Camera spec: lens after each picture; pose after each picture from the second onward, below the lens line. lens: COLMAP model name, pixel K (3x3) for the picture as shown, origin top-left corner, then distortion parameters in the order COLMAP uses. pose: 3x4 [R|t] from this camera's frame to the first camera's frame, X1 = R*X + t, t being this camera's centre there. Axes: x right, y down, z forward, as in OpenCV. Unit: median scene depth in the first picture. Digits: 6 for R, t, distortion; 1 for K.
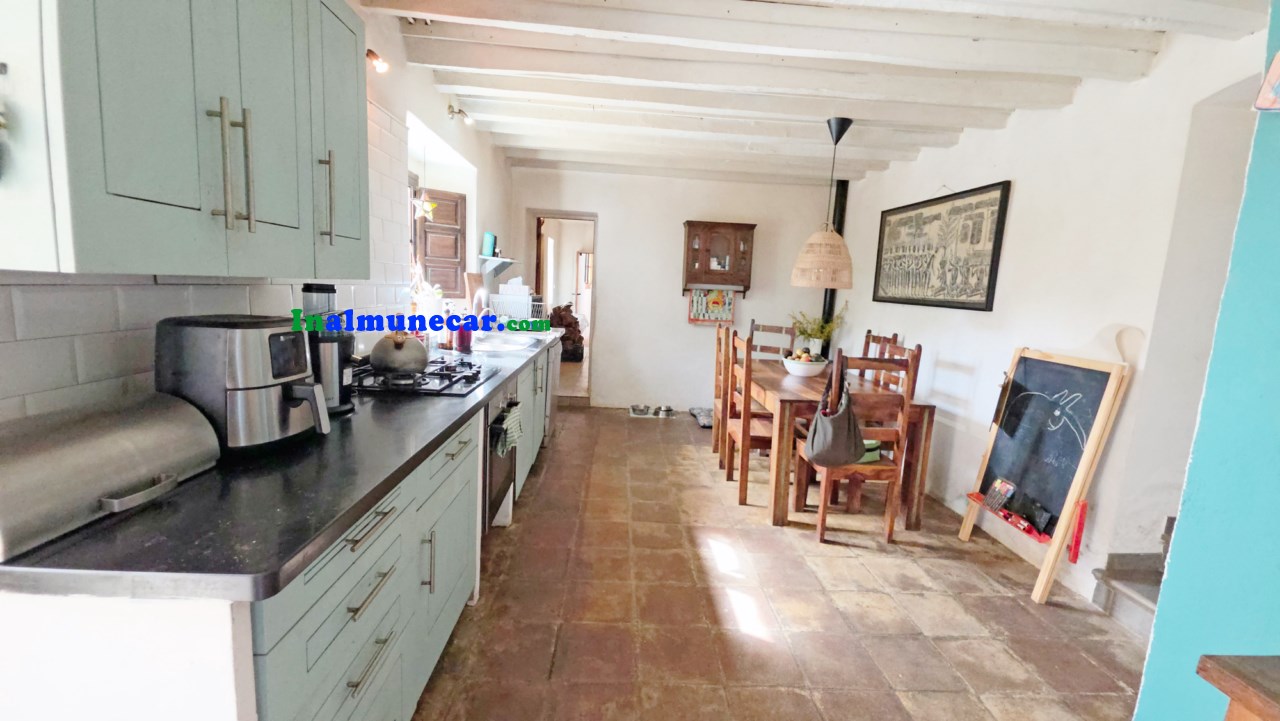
lens RADIAL K [[520.3, 0, 640.0], [0, 520.3, 360.5], [0, 0, 1]] dist [0.018004, 0.000011]
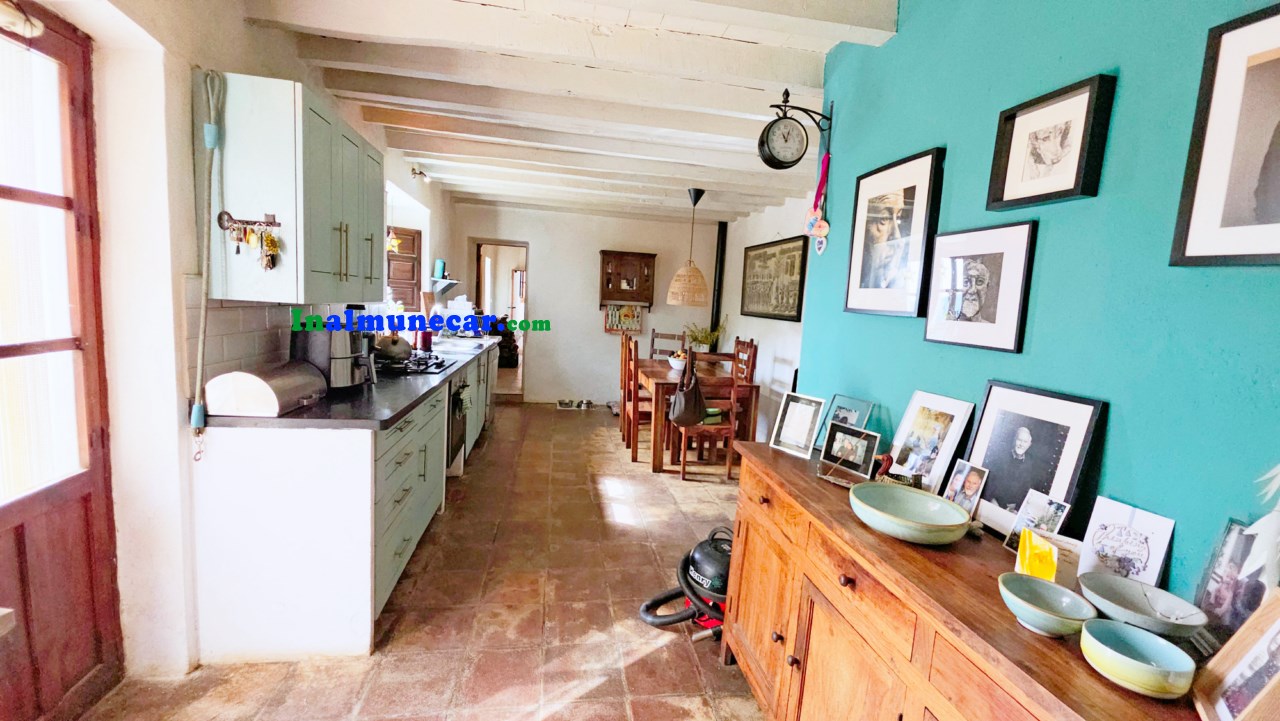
lens RADIAL K [[520.3, 0, 640.0], [0, 520.3, 360.5], [0, 0, 1]] dist [0.018004, 0.000011]
pose [[0.993117, -0.008351, 0.116827, 0.049895], [0.011239, 0.999647, -0.024085, 0.039721], [-0.116584, 0.025232, 0.992860, -0.357360]]
